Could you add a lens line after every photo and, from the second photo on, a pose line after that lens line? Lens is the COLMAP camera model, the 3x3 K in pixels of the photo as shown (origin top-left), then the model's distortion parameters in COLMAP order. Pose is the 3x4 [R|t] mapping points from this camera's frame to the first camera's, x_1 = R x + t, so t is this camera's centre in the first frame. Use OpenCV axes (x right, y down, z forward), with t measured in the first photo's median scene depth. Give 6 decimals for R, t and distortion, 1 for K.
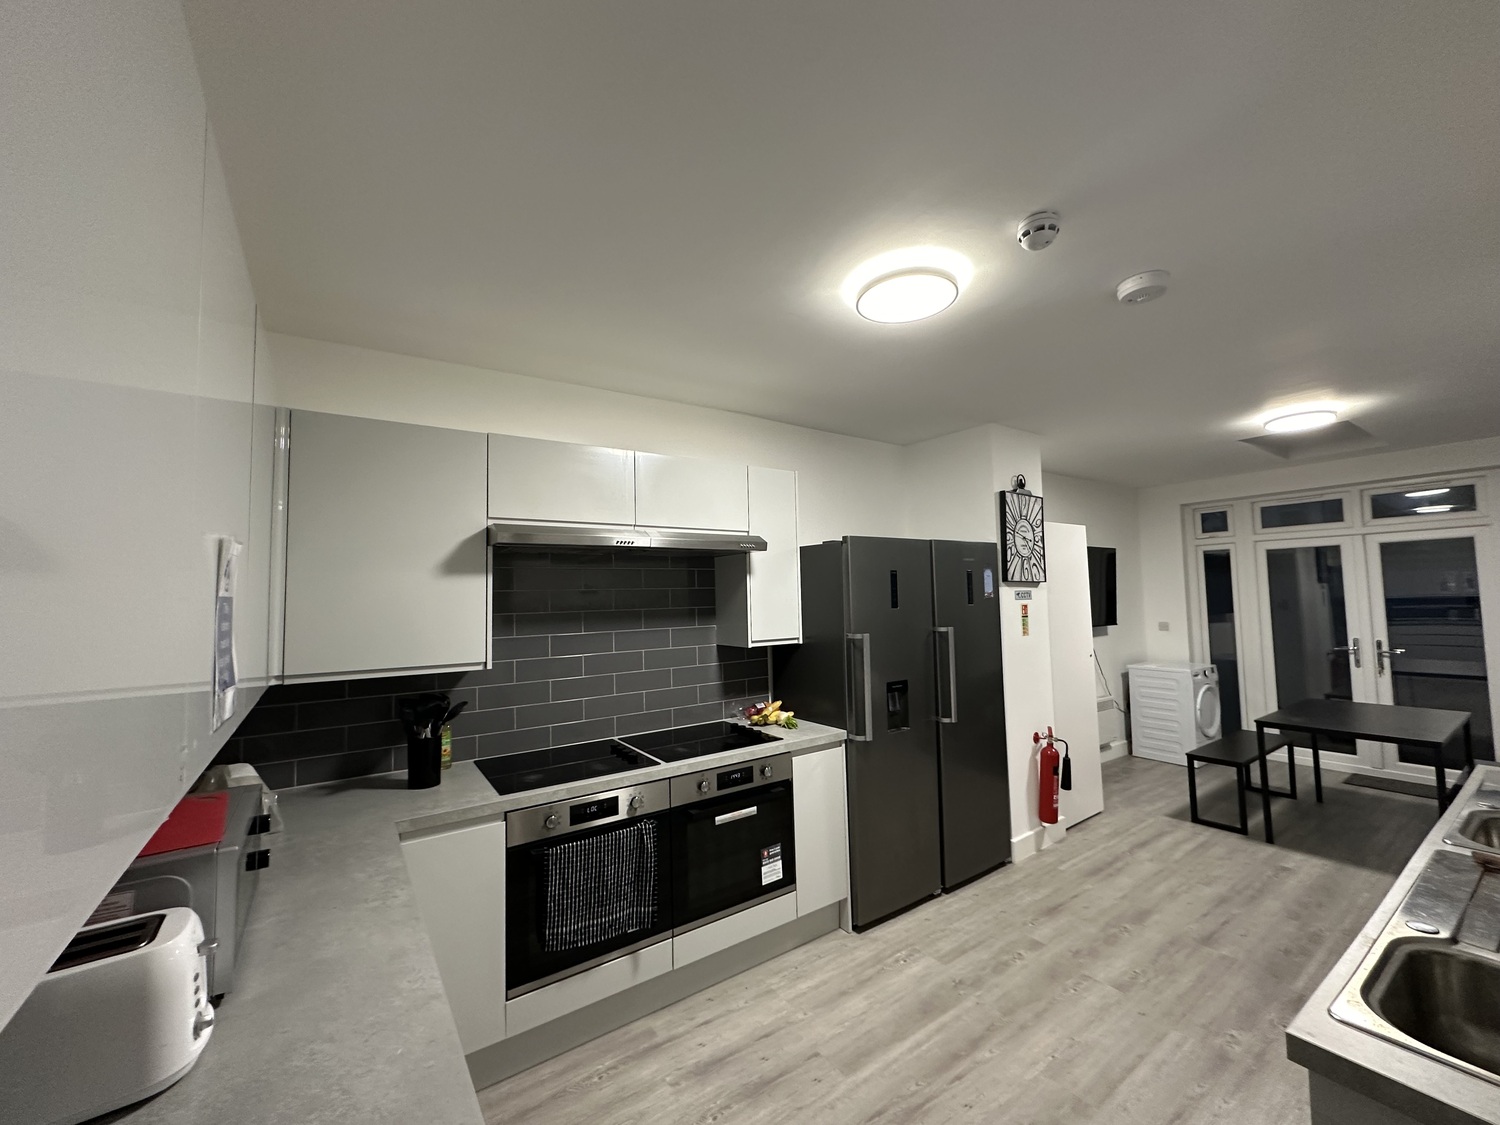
lens RADIAL K [[600.0, 0, 748.4], [0, 600.0, 561.2], [0, 0, 1]] dist [0.000412, -0.000018]
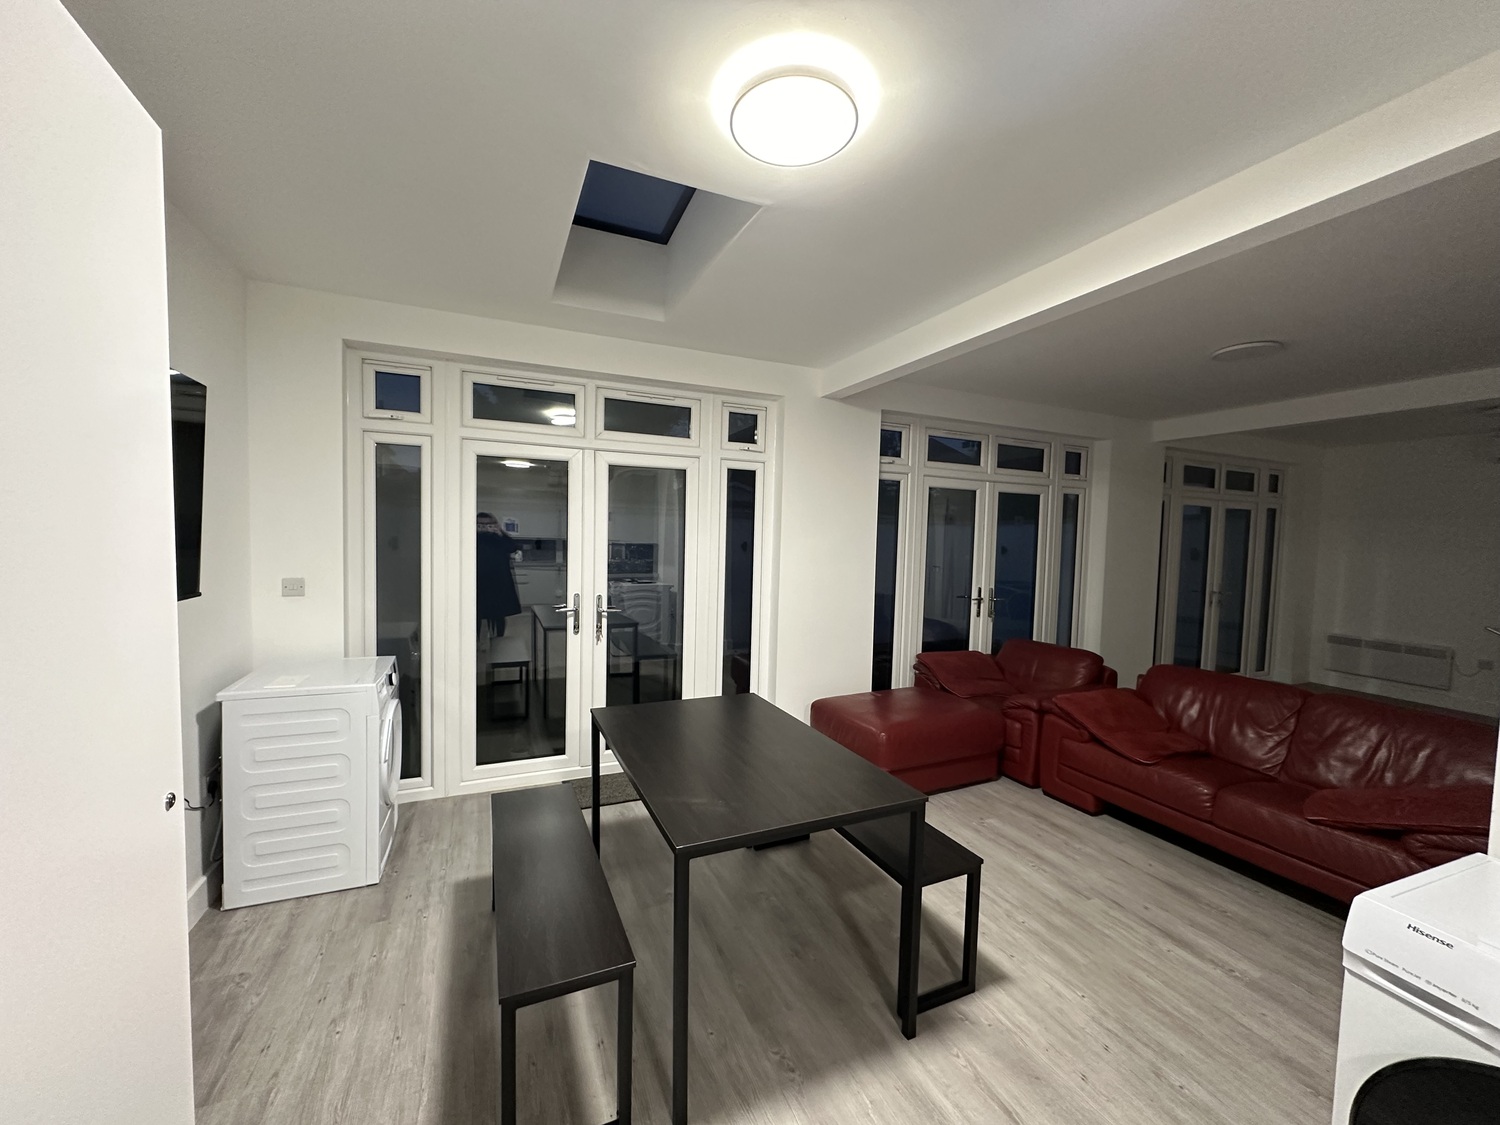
lens RADIAL K [[600.0, 0, 747.3], [0, 600.0, 564.7], [0, 0, 1]] dist [0.000412, -0.000018]
pose [[0.192951, -0.020981, 0.980984, 0.312582], [-0.090671, 0.995112, 0.039117, 0.042229], [-0.977010, -0.096494, 0.190105, 0.595530]]
